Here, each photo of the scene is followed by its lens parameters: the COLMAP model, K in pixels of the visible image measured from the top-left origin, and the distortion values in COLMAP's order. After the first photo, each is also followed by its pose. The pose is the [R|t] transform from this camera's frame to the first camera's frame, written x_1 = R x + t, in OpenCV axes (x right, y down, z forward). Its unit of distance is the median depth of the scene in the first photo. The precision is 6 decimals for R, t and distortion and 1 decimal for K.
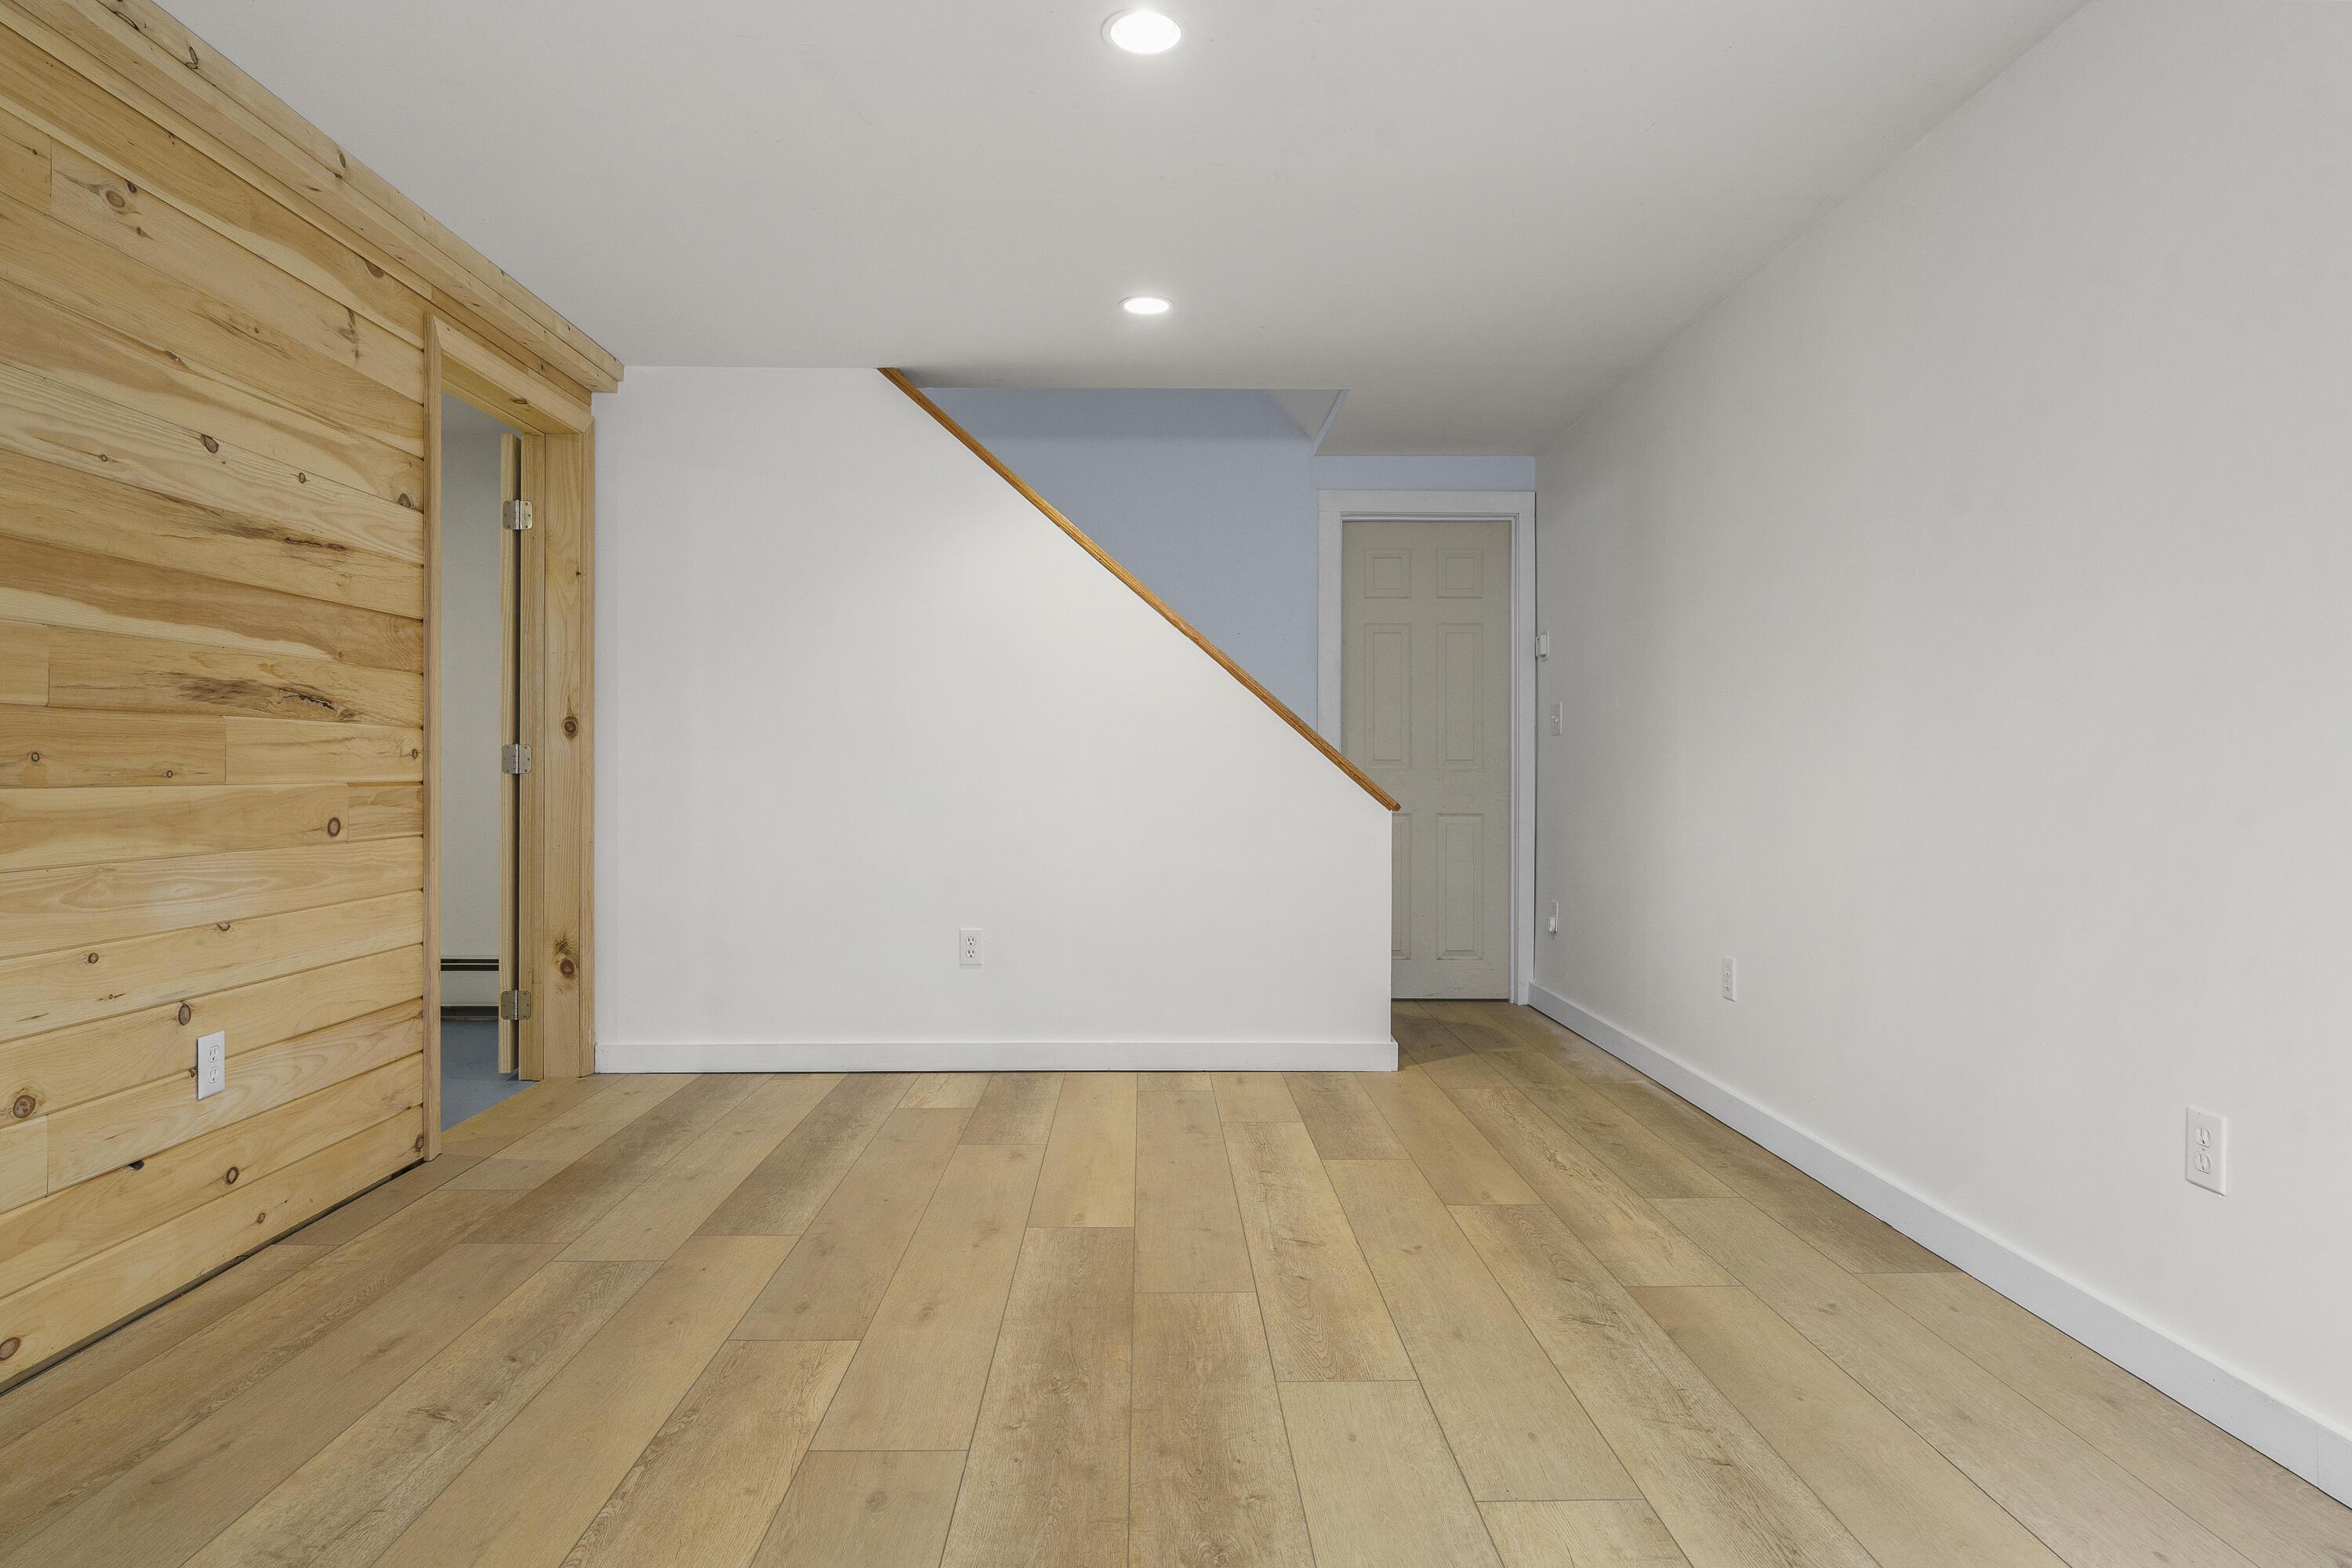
lens RADIAL K [[1285.3, 0, 1176.0], [0, 1285.3, 784.0], [0, 0, 1]] dist [0.000597, 0.000257]
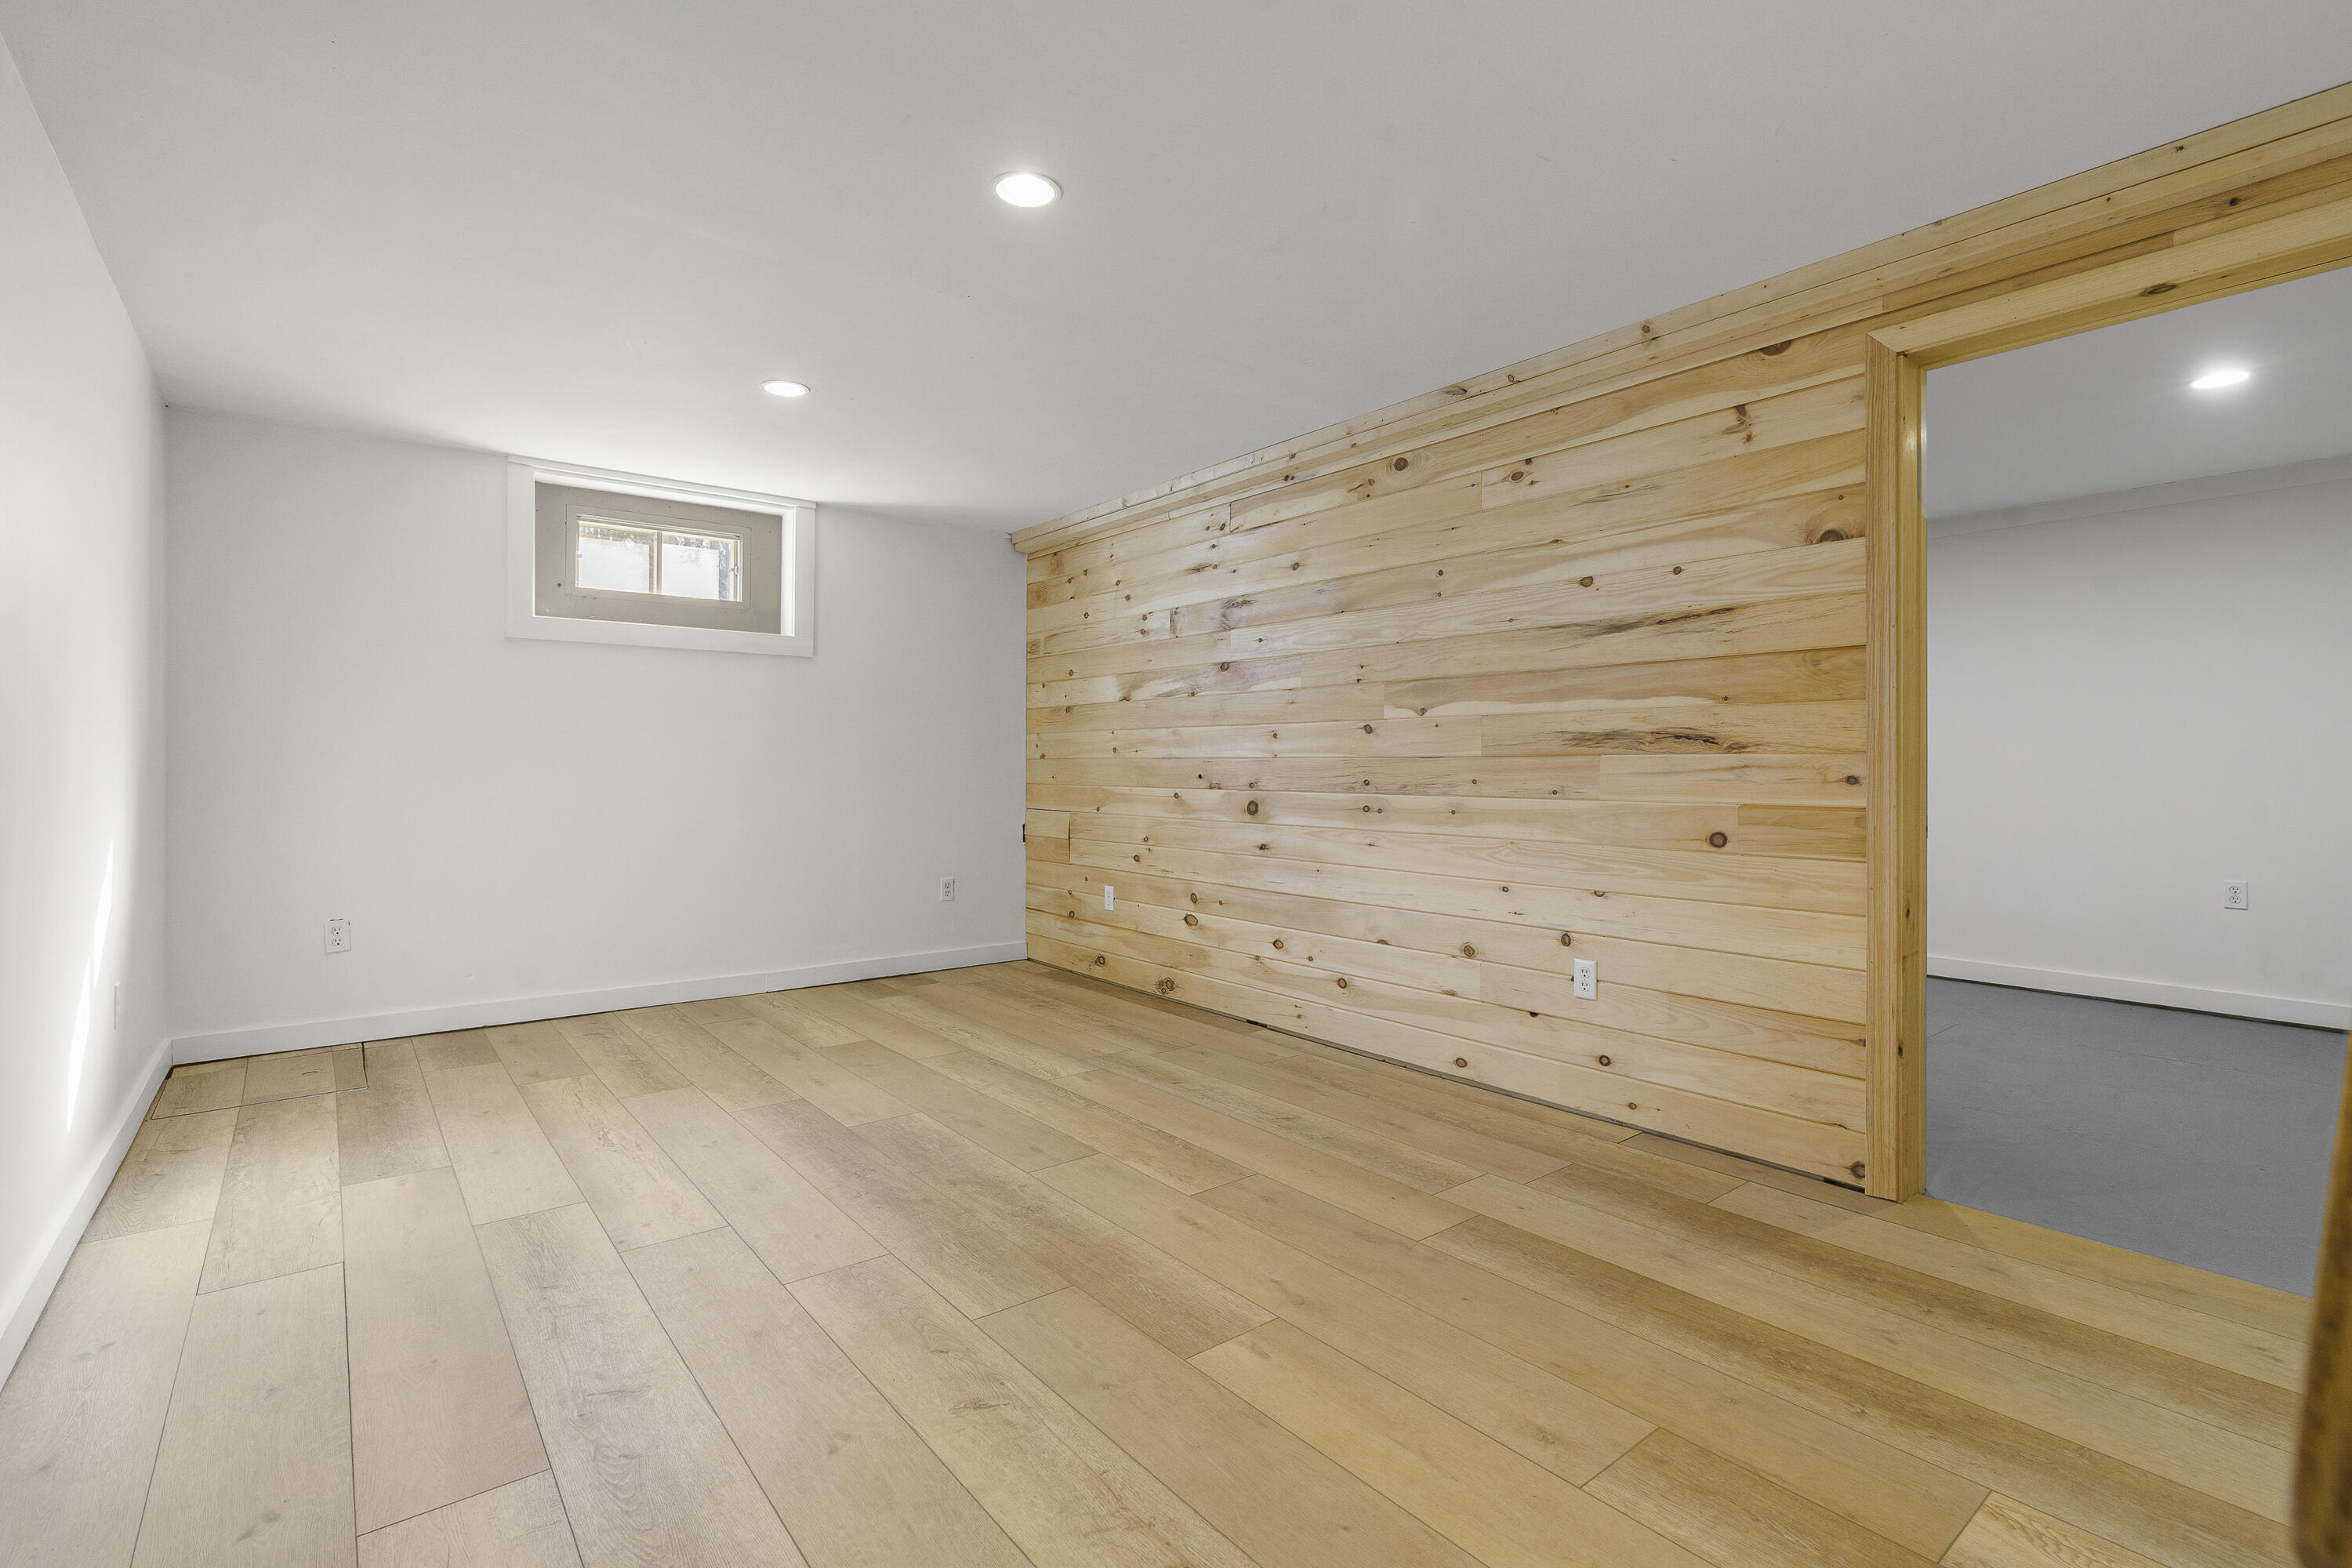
lens RADIAL K [[1075.9, 0, 1175.4], [0, 1075.9, 778.2], [0, 0, 1]] dist [-0.004649, 0.001572]
pose [[-0.791995, 0.003994, -0.610515, 0.430880], [-0.010227, 0.999752, 0.019807, -0.045659], [0.610442, 0.021931, -0.791757, 1.688841]]
